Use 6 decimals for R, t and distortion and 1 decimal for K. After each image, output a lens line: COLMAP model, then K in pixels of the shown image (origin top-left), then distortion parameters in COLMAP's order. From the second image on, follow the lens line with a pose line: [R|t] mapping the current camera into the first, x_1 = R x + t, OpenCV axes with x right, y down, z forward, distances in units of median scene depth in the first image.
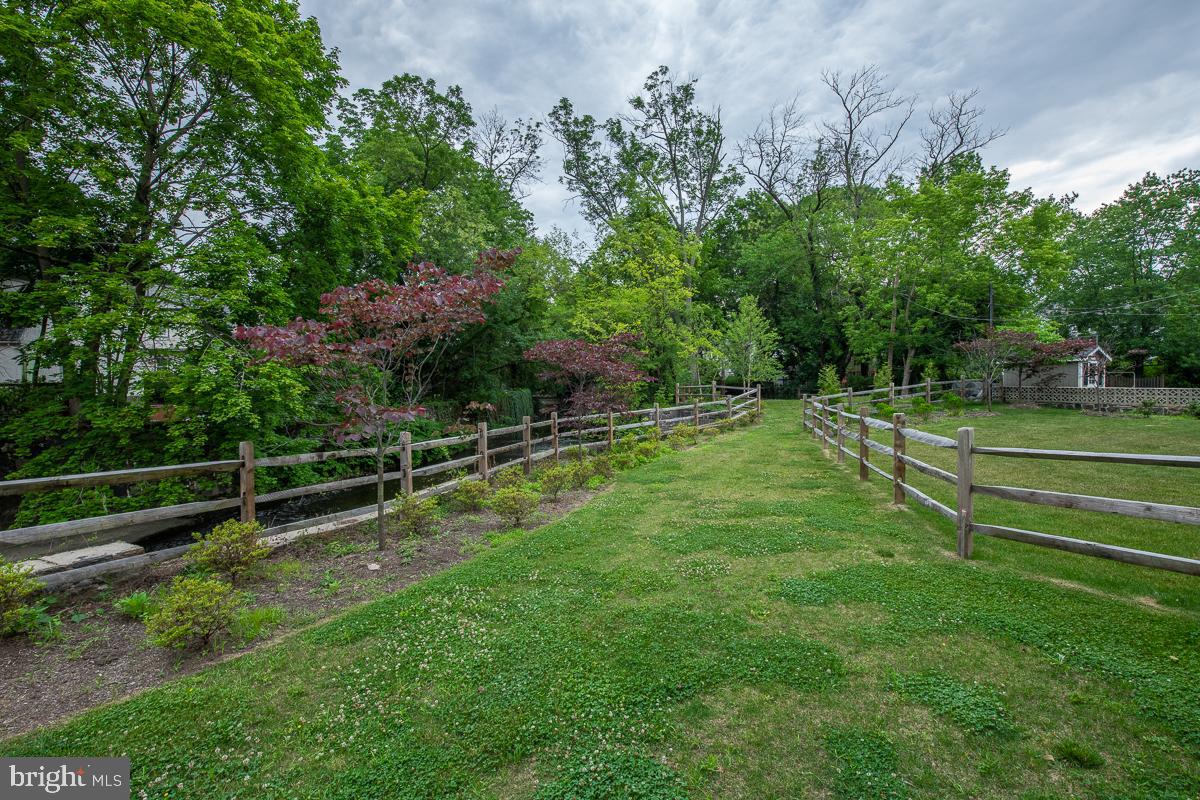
lens RADIAL K [[519.5, 0, 605.0], [0, 519.5, 396.0], [0, 0, 1]] dist [-0.012599, -0.001634]
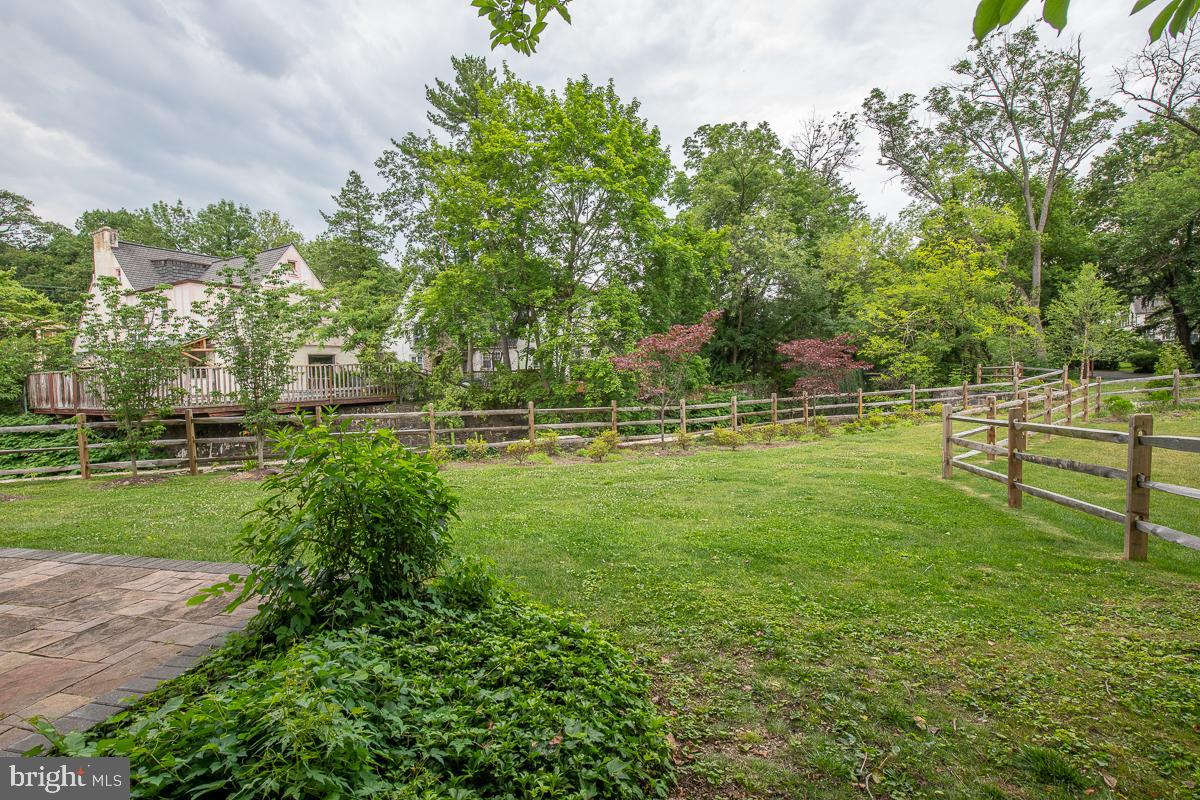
lens RADIAL K [[519.5, 0, 608.7], [0, 519.5, 395.2], [0, 0, 1]] dist [-0.012599, -0.001634]
pose [[0.798191, 0.024262, -0.601916, 0.125843], [0.002262, 0.999061, 0.043269, -0.007121], [0.602400, -0.035898, 0.797386, -0.160218]]
